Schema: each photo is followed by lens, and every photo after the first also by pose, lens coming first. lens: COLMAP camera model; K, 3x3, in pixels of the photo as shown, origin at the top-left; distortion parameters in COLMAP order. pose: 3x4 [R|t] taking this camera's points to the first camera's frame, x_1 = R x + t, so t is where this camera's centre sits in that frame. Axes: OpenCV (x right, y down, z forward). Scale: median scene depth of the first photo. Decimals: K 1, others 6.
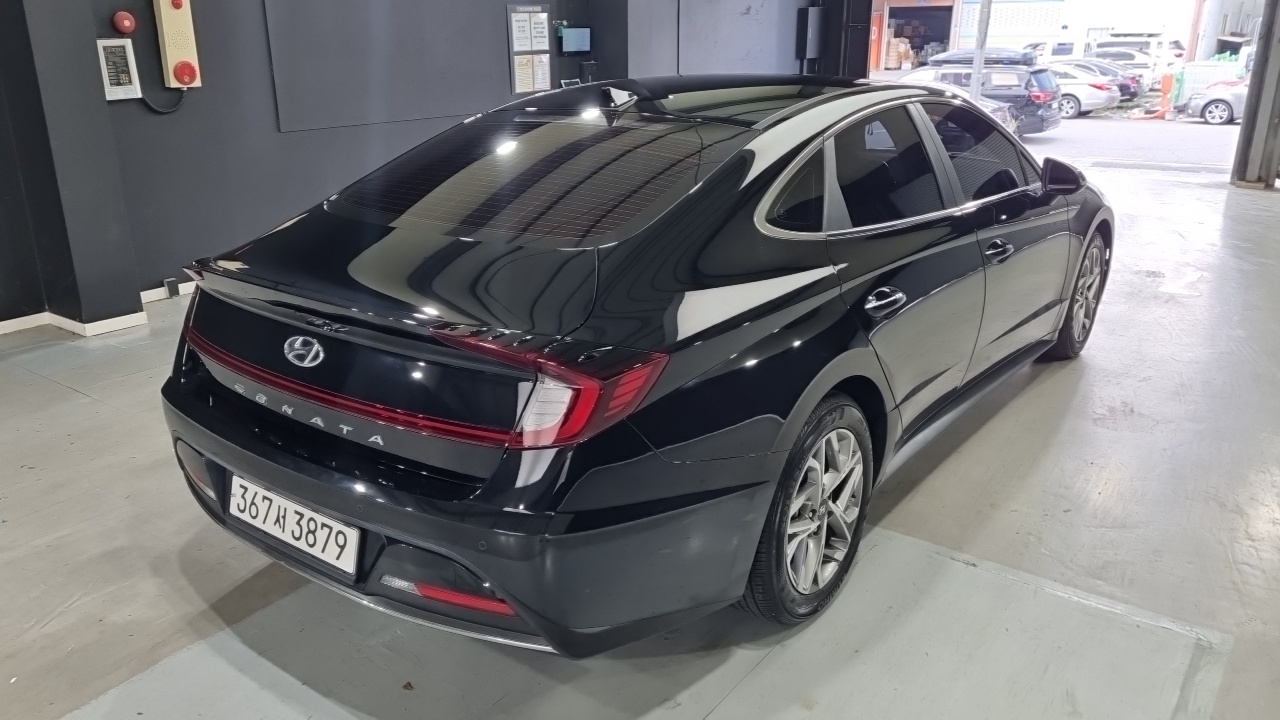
lens RADIAL K [[902.9, 0, 659.4], [0, 902.9, 359.8], [0, 0, 1]] dist [0.008111, -0.002761]
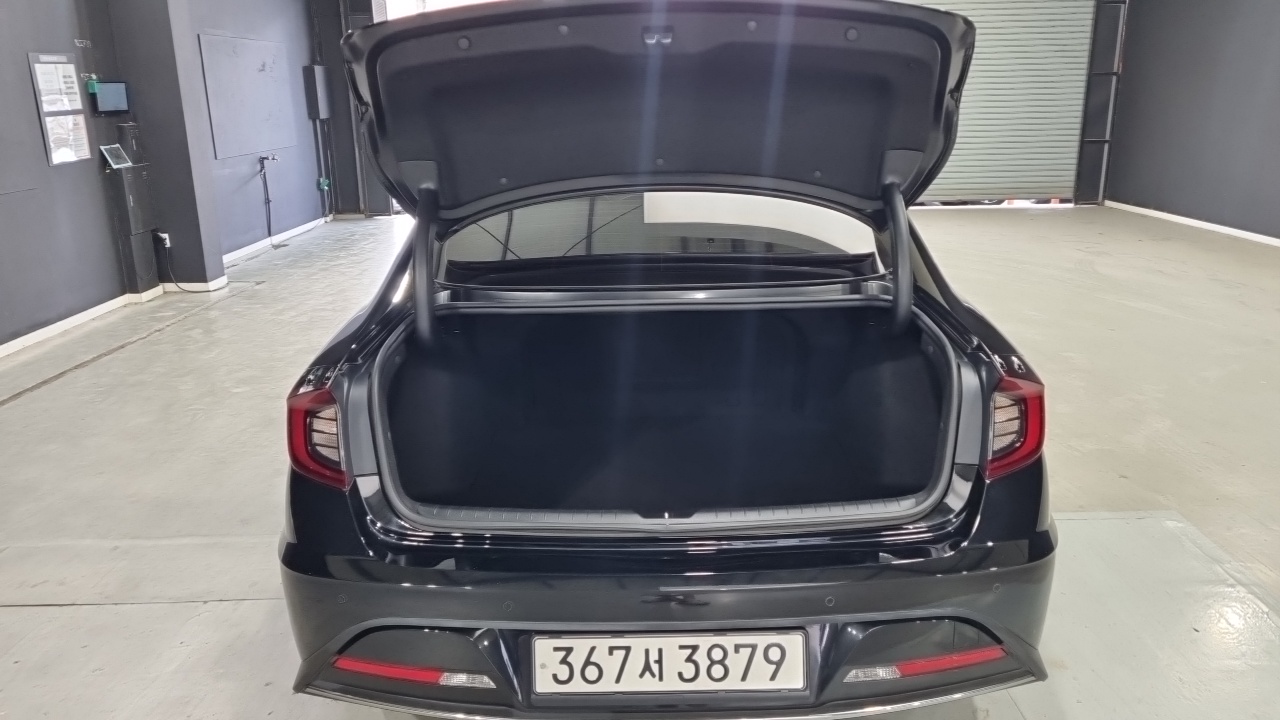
lens RADIAL K [[902.9, 0, 659.4], [0, 902.9, 359.8], [0, 0, 1]] dist [0.008111, -0.002761]
pose [[0.814440, -0.164920, 0.556318, -0.196846], [0.201194, 0.979543, -0.004161, -0.018628], [-0.544251, 0.115317, 0.830959, 0.079620]]
